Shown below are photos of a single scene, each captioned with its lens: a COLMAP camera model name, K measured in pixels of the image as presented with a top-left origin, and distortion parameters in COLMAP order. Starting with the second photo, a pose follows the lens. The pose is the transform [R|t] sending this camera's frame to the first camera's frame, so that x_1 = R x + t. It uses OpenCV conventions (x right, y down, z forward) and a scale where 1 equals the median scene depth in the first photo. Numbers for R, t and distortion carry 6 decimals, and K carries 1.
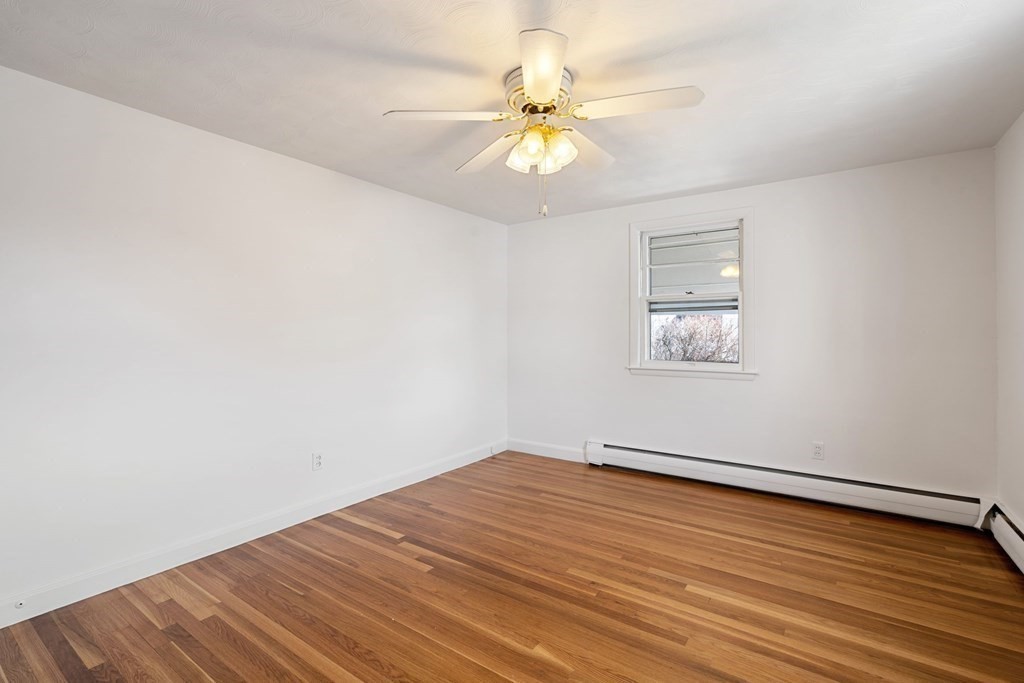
lens RADIAL K [[470.3, 0, 510.6], [0, 470.3, 339.5], [0, 0, 1]] dist [-0.001456, 0.000785]
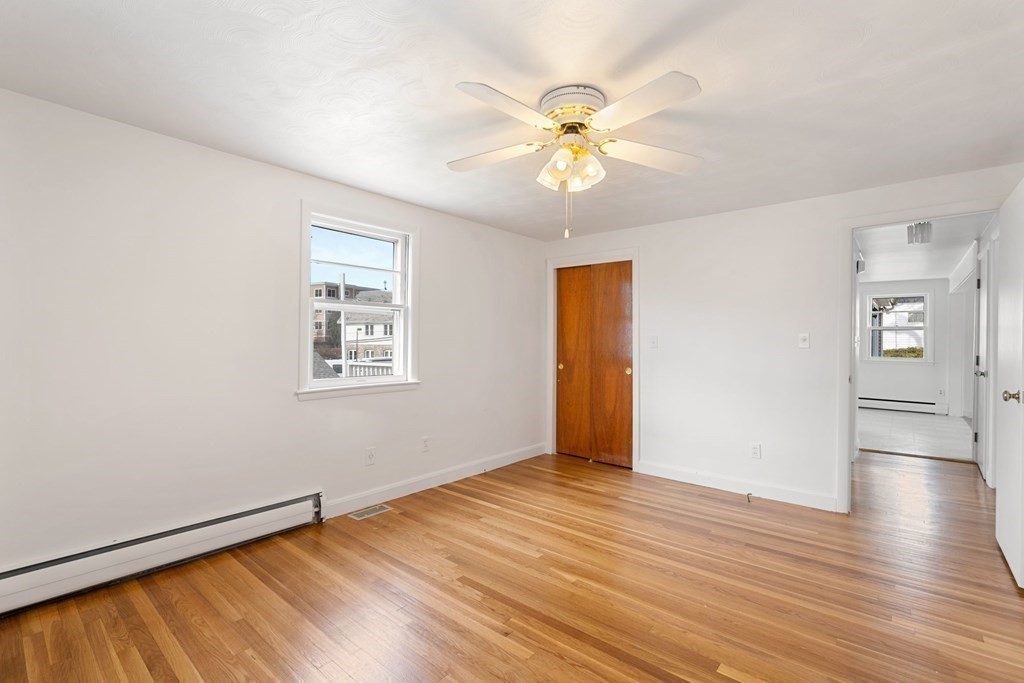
lens RADIAL K [[456.8, 0, 512.0], [0, 456.8, 341.5], [0, 0, 1]] dist [-0.000930, 0.000049]
pose [[-0.996038, -0.002589, 0.088895, 0.083706], [-0.002075, 0.999981, 0.005866, -0.021912], [-0.088909, 0.005658, -0.996024, 1.651820]]
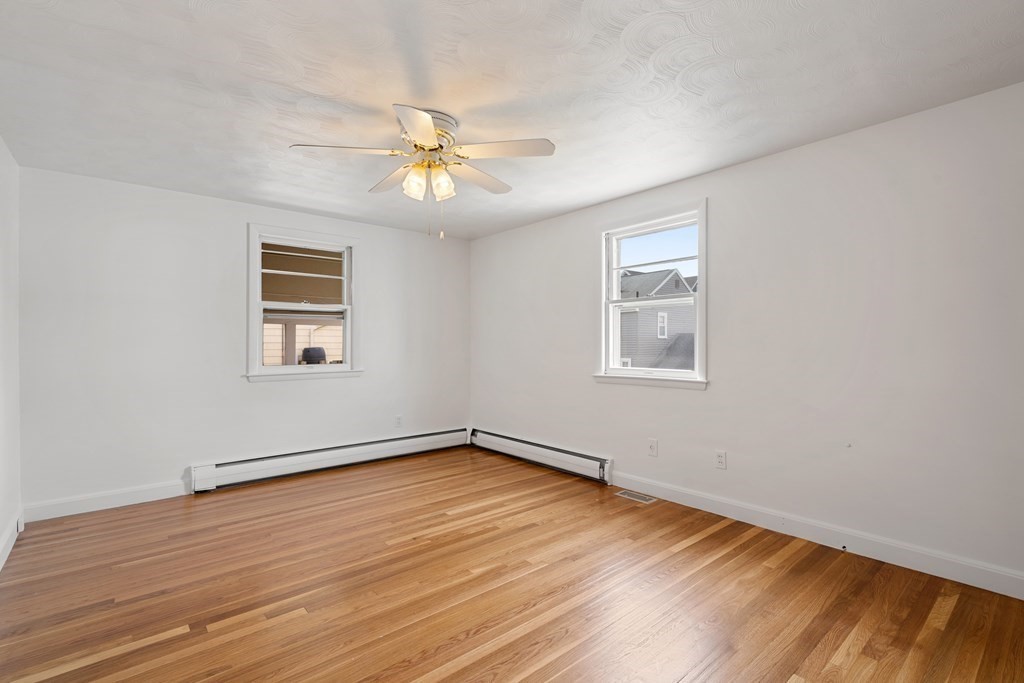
lens RADIAL K [[470.3, 0, 510.6], [0, 470.3, 339.5], [0, 0, 1]] dist [-0.001456, 0.000785]
pose [[0.244990, 0.009073, 0.969483, -0.870581], [0.014325, 0.999813, -0.012977, 0.012775], [-0.969420, 0.017067, 0.244814, 0.400063]]
